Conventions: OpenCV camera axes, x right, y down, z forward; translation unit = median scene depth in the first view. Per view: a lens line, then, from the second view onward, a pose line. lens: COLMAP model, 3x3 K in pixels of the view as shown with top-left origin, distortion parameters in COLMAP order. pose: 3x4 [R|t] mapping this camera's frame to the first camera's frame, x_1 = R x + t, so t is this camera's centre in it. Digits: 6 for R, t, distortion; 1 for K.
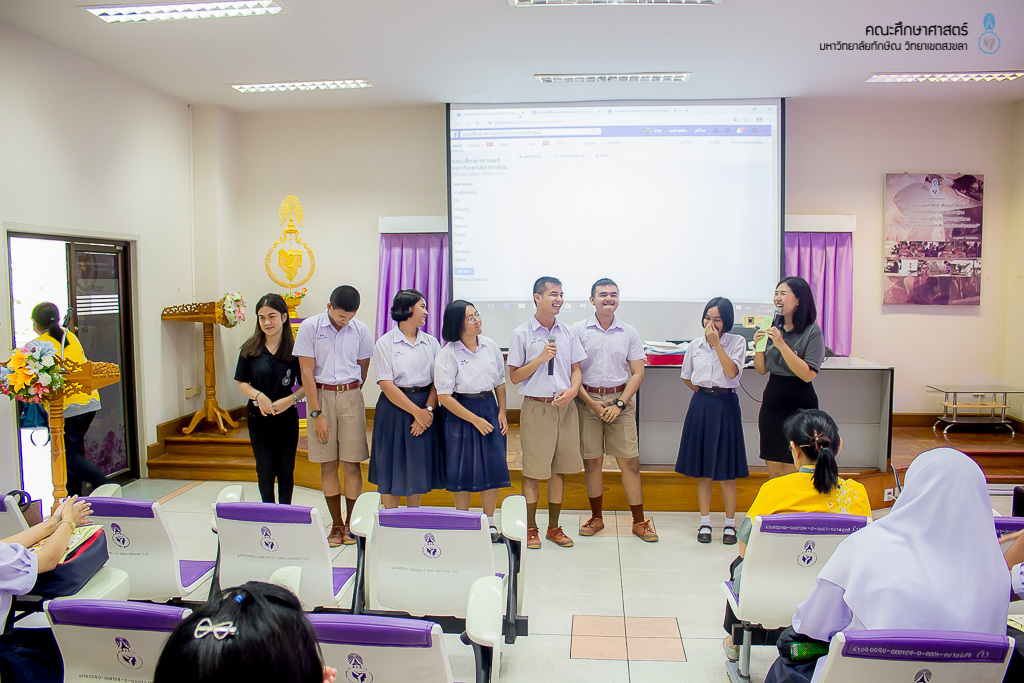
lens RADIAL K [[900.1, 0, 518.2], [0, 900.1, 341.7], [0, 0, 1]] dist [-0.158888, 0.153120]
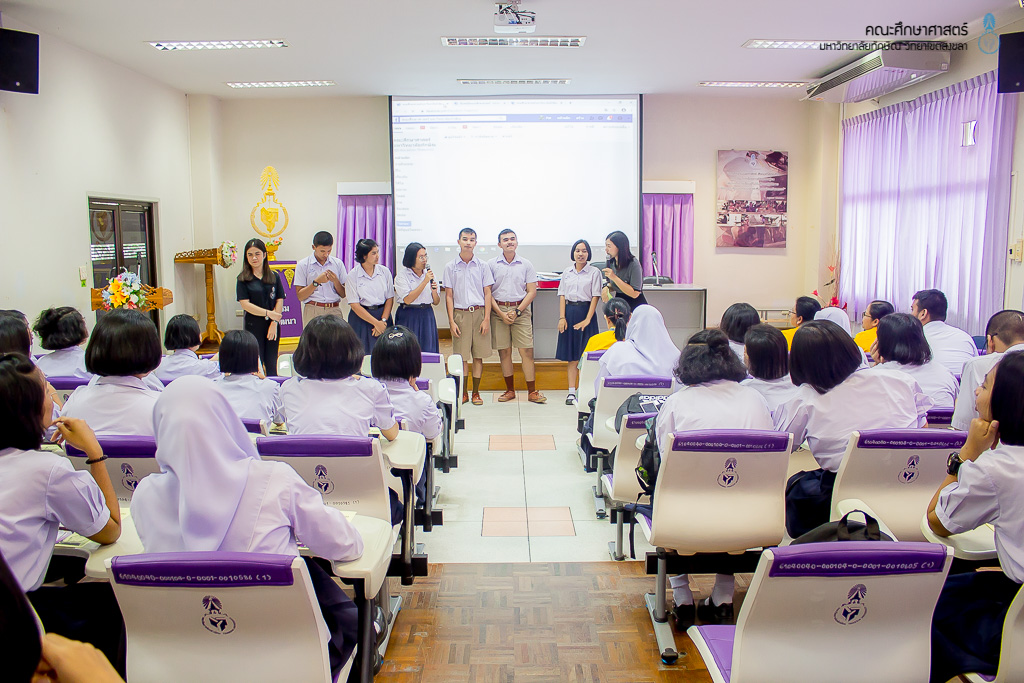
lens RADIAL K [[900.1, 0, 517.2], [0, 900.1, 344.8], [0, 0, 1]] dist [-0.158888, 0.153120]
pose [[0.995261, -0.015101, 0.096056, -0.023988], [0.009533, 0.998262, 0.058161, 0.025182], [-0.096767, -0.056970, 0.993675, -0.346899]]
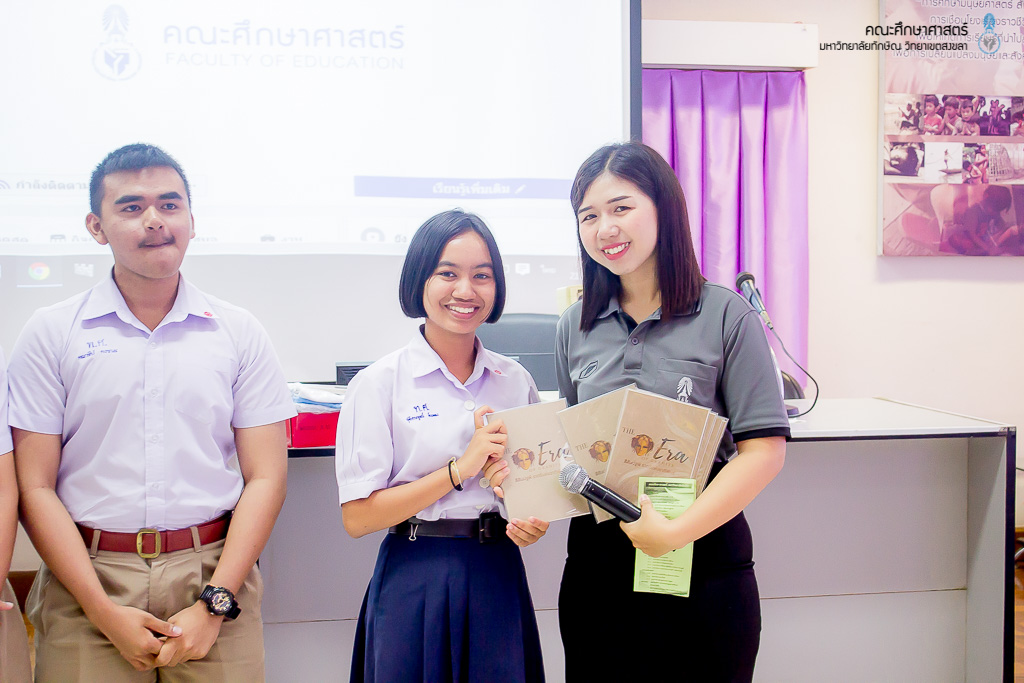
lens RADIAL K [[1664.7, 0, 528.9], [0, 1664.7, 351.7], [0, 0, 1]] dist [-0.009406, 0.000000]
pose [[0.949618, -0.024059, 0.312486, 0.034640], [0.025611, 0.999672, -0.000862, -0.003775], [-0.312362, 0.008822, 0.949922, 0.351655]]
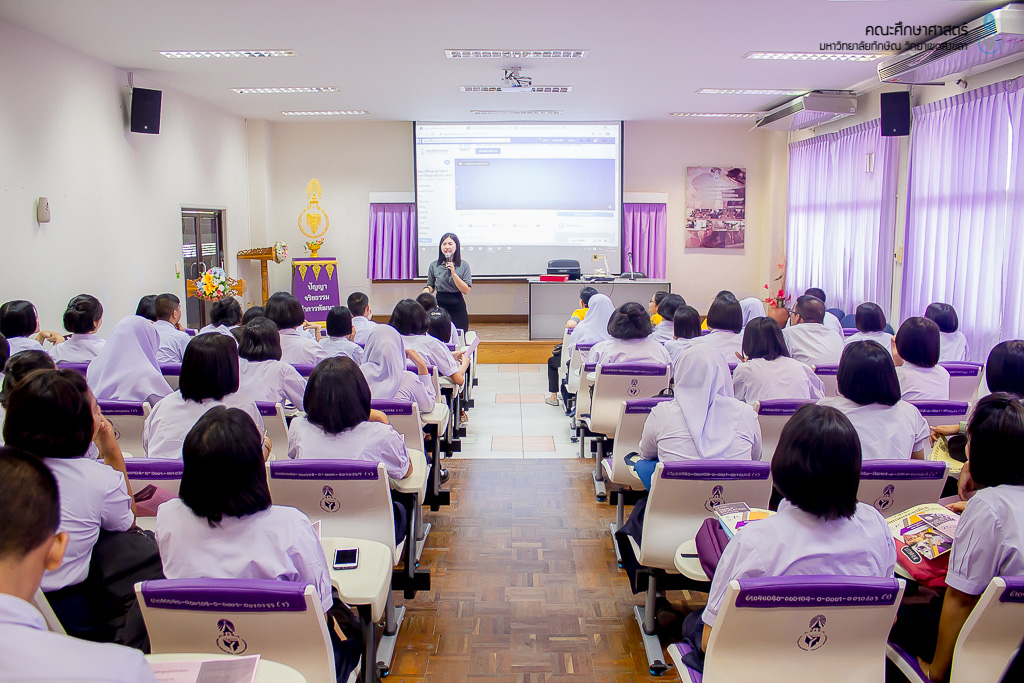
lens RADIAL K [[900.1, 0, 511.1], [0, 900.1, 339.7], [0, 0, 1]] dist [-0.158888, 0.153120]
pose [[0.996342, -0.009701, 0.084897, -0.046303], [0.004545, 0.998145, 0.060717, 0.025427], [-0.085329, -0.060109, 0.994538, -0.626432]]
